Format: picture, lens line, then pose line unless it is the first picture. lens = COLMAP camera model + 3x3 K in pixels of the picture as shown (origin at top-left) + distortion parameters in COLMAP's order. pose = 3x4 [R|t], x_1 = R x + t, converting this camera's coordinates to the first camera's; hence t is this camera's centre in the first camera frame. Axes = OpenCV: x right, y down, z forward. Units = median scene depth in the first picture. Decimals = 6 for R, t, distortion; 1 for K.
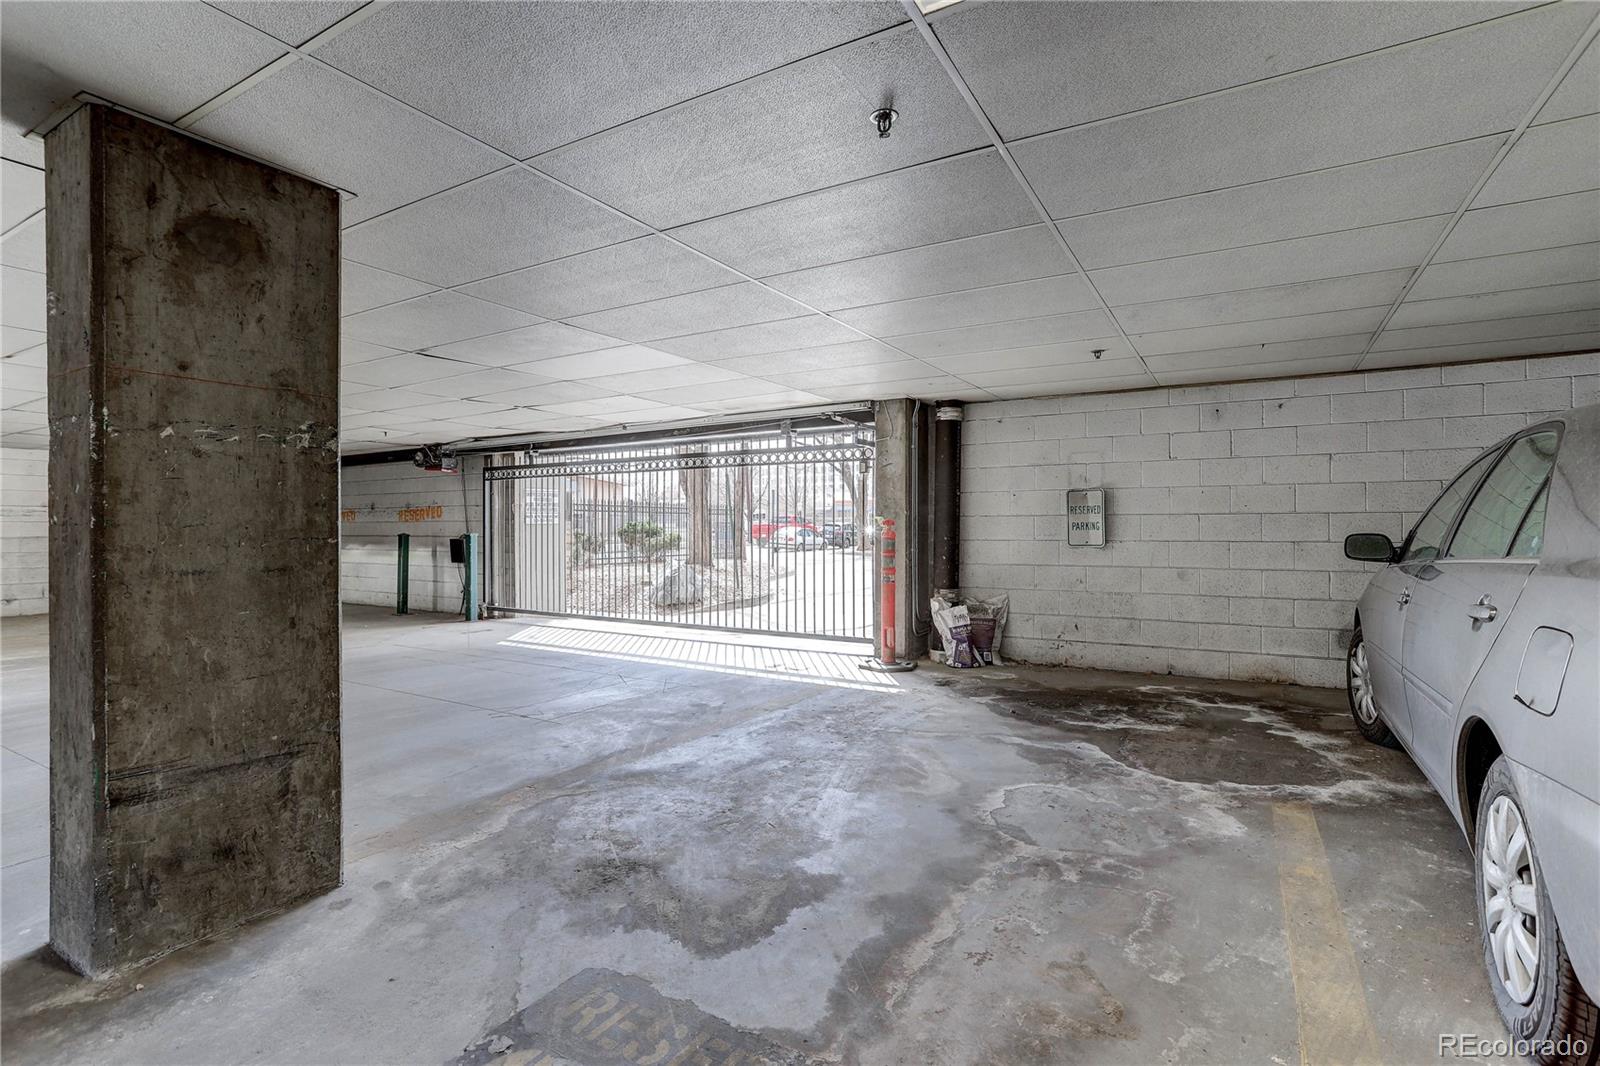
lens RADIAL K [[767.8, 0, 799.3], [0, 767.8, 529.8], [0, 0, 1]] dist [-0.063309, 0.031479]
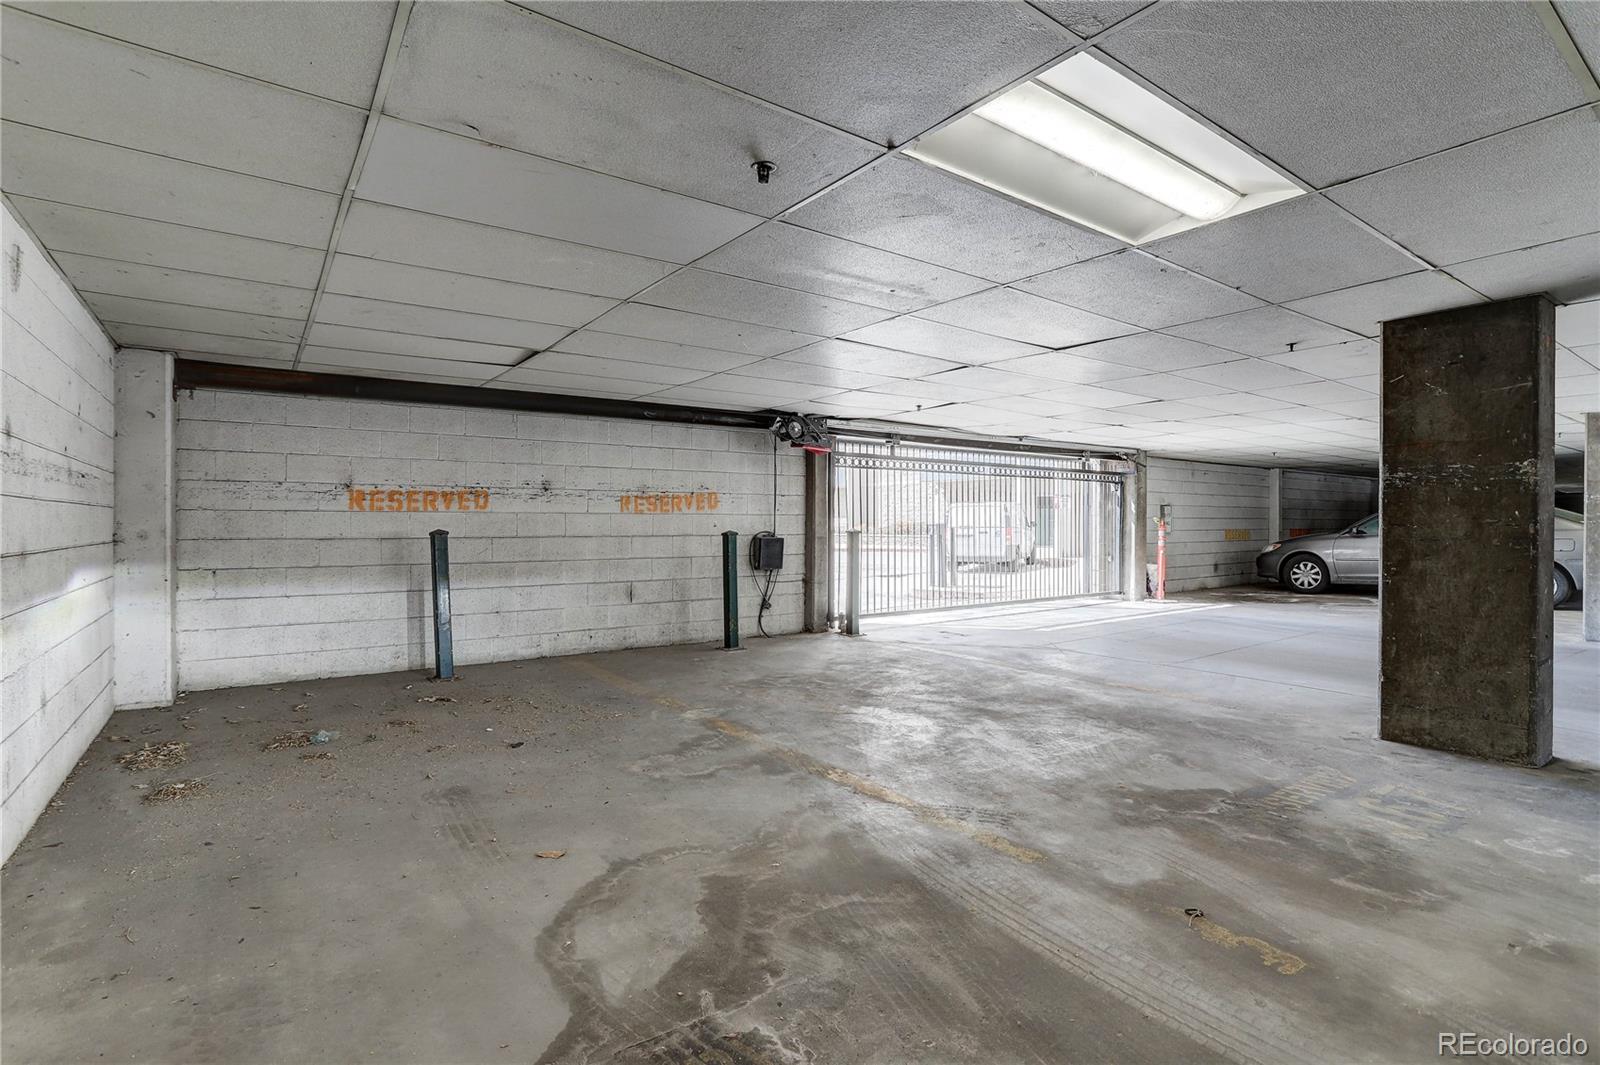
lens RADIAL K [[767.8, 0, 799.3], [0, 767.8, 529.3], [0, 0, 1]] dist [-0.063309, 0.031479]
pose [[0.397780, -0.004035, 0.917472, -1.156181], [0.004187, 0.999988, 0.002582, 0.001568], [-0.917471, 0.002815, 0.397792, 0.670784]]
